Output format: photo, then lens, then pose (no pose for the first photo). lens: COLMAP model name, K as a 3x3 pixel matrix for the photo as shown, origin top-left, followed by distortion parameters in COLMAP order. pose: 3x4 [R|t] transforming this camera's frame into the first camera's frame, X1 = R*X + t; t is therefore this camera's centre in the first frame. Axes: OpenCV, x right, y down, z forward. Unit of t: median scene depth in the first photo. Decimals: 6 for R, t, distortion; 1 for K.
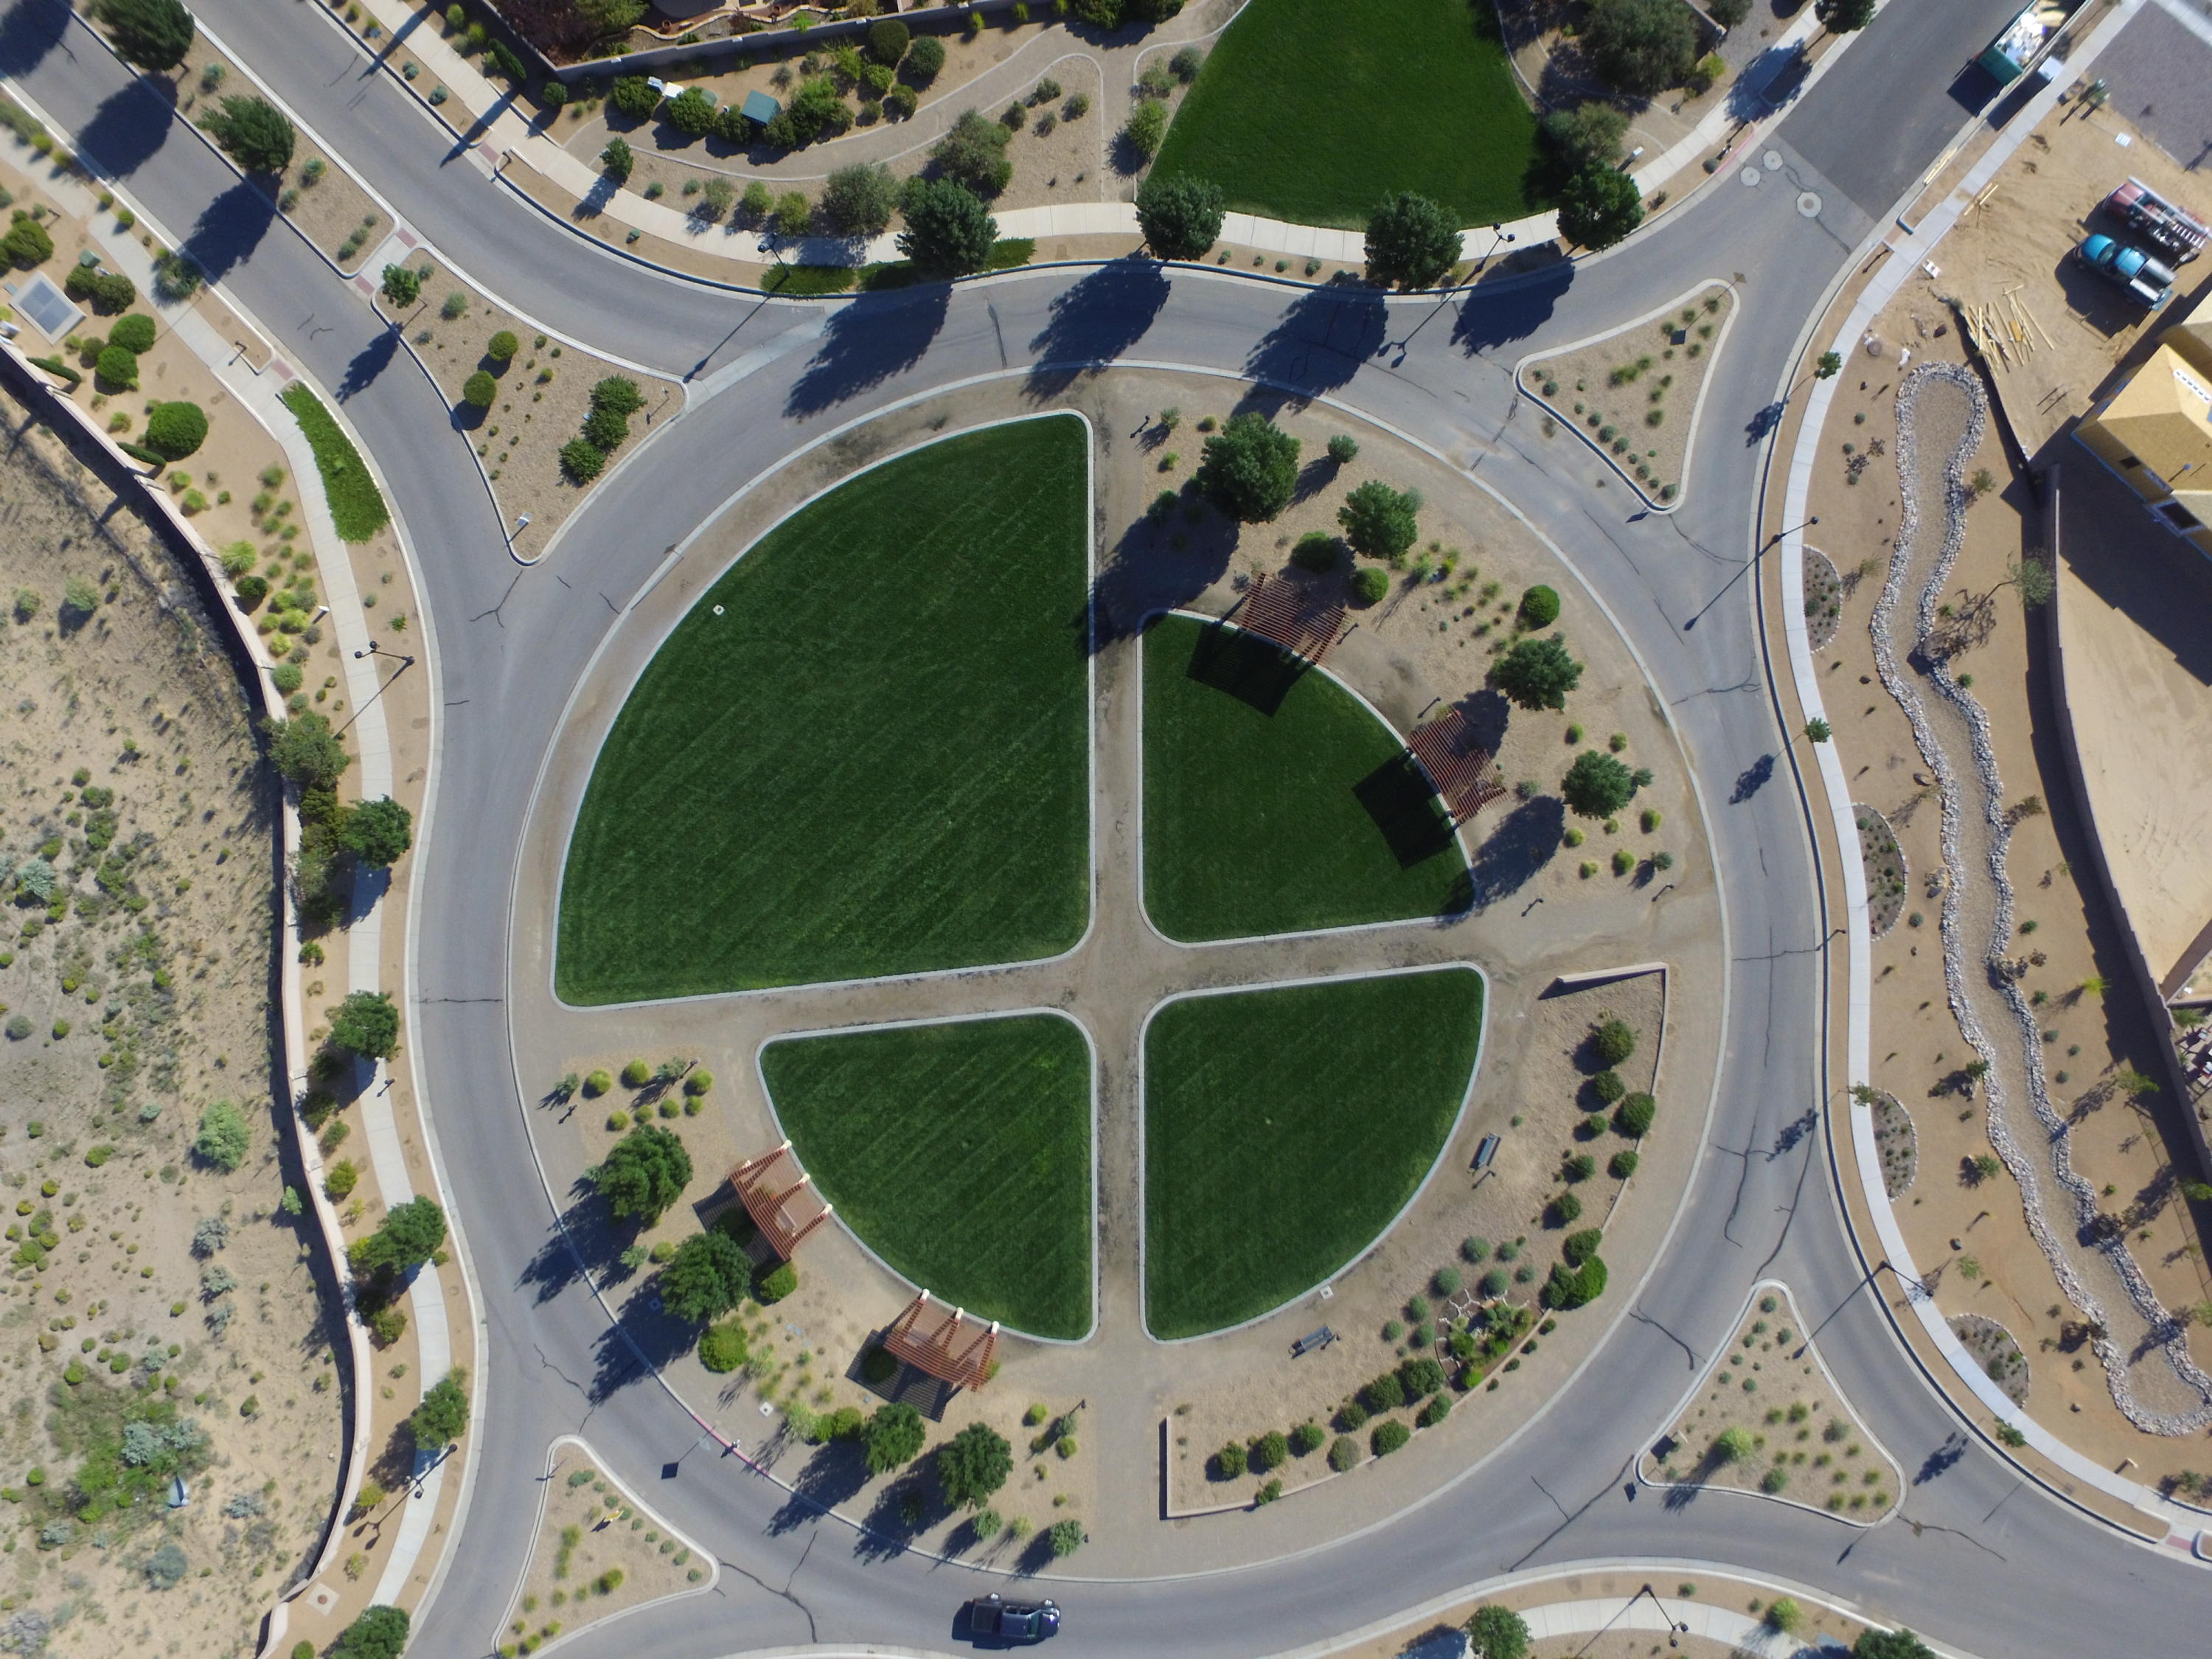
lens RADIAL K [[1503.1, 0, 1111.1], [0, 1503.1, 791.6], [0, 0, 1]] dist [-0.121634, 0.089942]
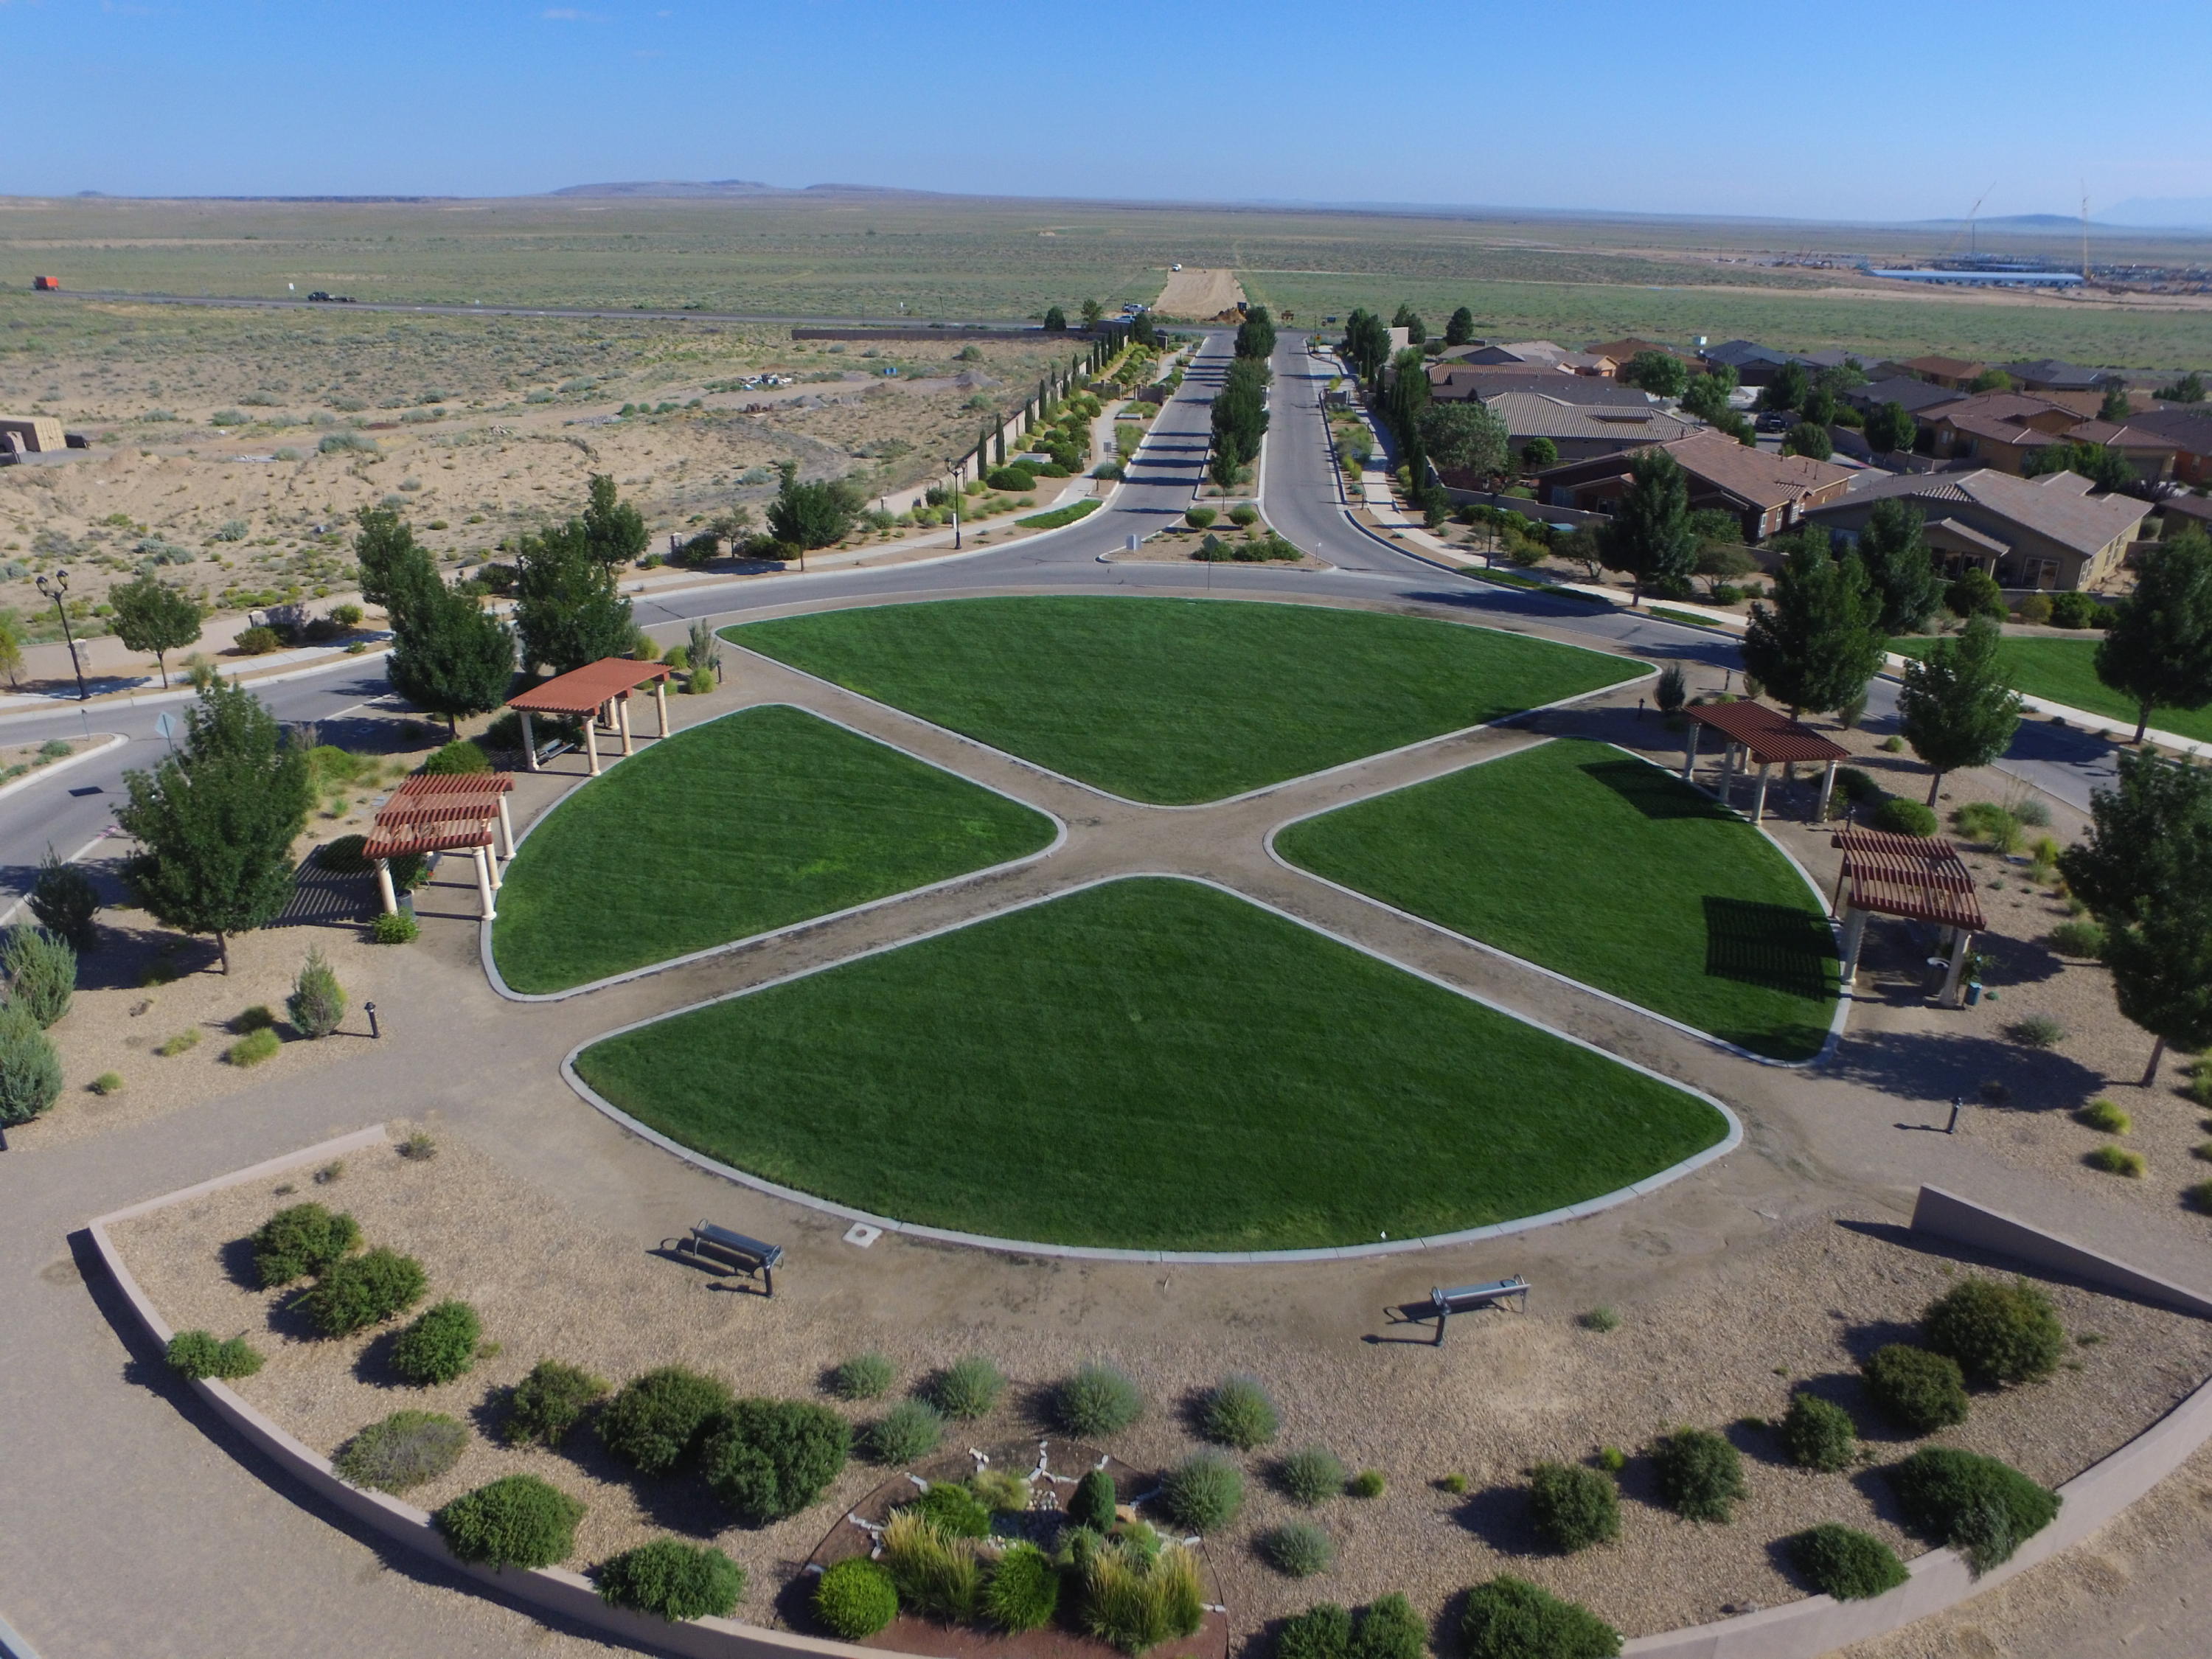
lens RADIAL K [[1503.1, 0, 1111.1], [0, 1503.1, 791.6], [0, 0, 1]] dist [-0.121634, 0.089942]
pose [[0.616873, 0.307432, -0.724537, 0.408078], [-0.787029, 0.232455, -0.571445, 0.469859], [-0.007258, 0.922741, 0.385353, 0.758700]]
